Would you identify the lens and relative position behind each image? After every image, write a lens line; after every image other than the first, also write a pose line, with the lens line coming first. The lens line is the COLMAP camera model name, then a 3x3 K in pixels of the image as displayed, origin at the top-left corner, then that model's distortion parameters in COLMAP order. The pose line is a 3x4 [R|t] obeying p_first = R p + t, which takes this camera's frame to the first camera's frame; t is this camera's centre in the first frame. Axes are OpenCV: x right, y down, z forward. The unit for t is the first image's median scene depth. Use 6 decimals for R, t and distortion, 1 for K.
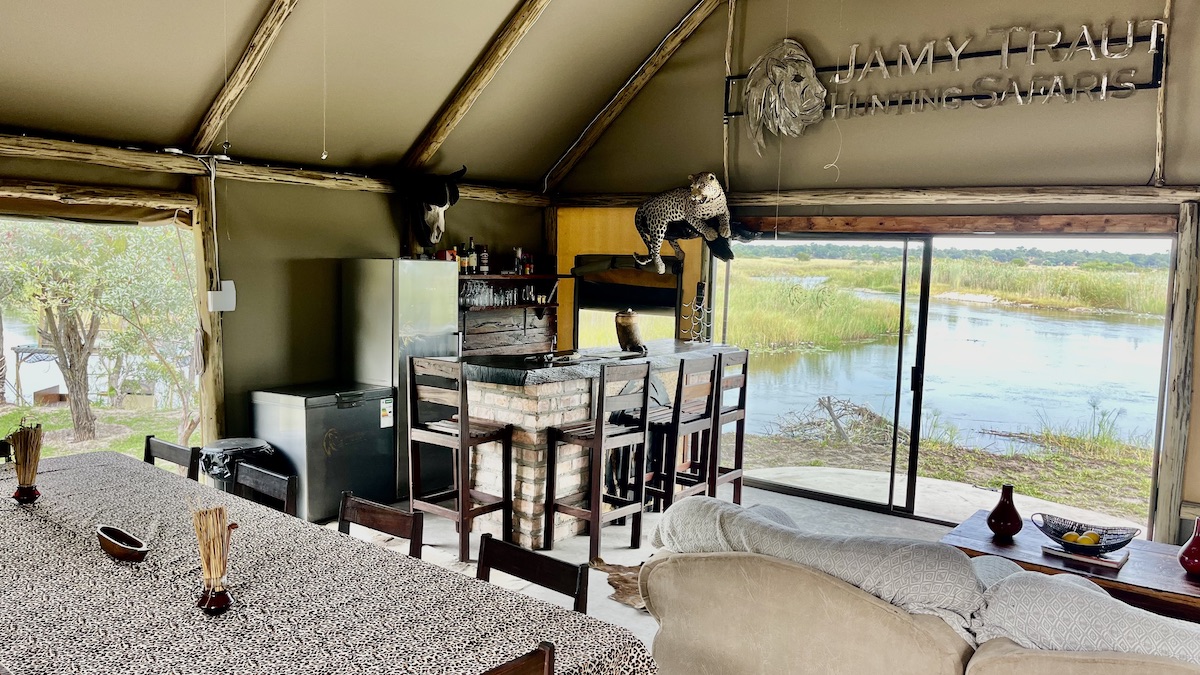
lens RADIAL K [[911.7, 0, 600.3], [0, 911.7, 339.9], [0, 0, 1]] dist [0.010935, -0.003282]
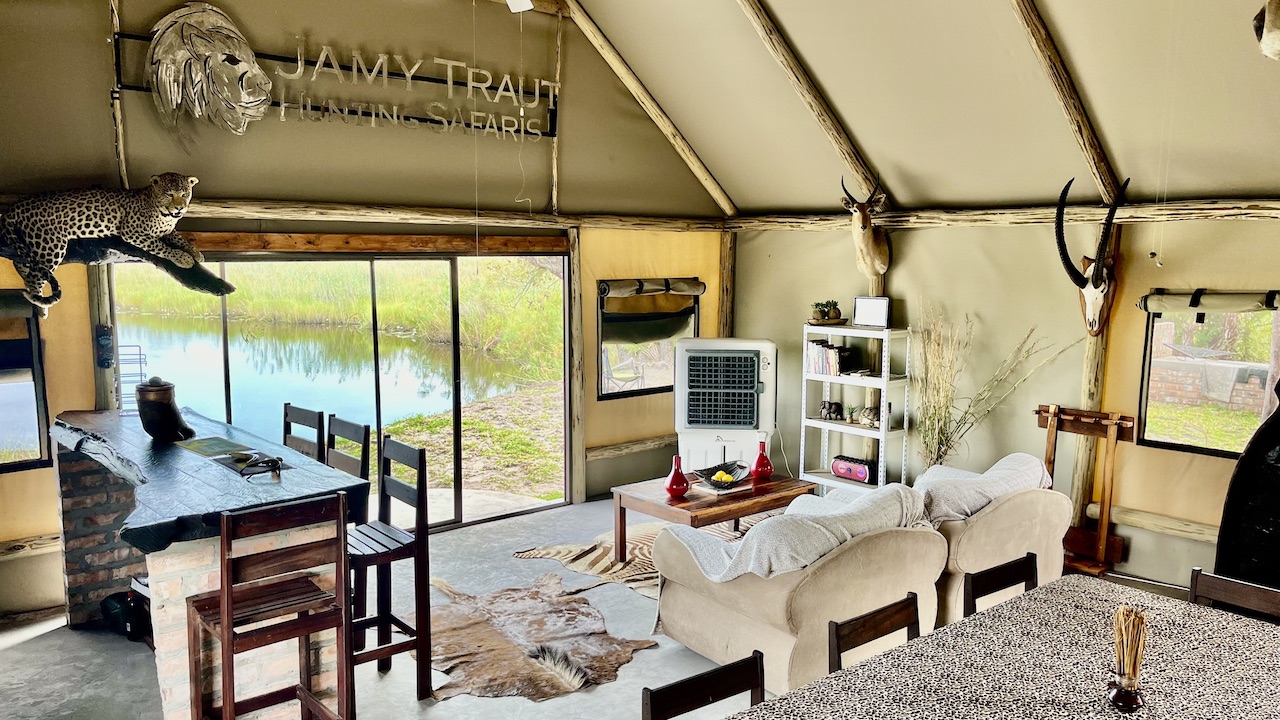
lens RADIAL K [[972.4, 0, 639.8], [0, 972.4, 362.4], [0, 0, 1]] dist [0.010935, -0.003282]
pose [[0.210240, -0.137791, 0.967891, -0.610890], [0.095256, 0.988195, 0.119991, -0.100126], [-0.972998, 0.066970, 0.220884, 0.518536]]
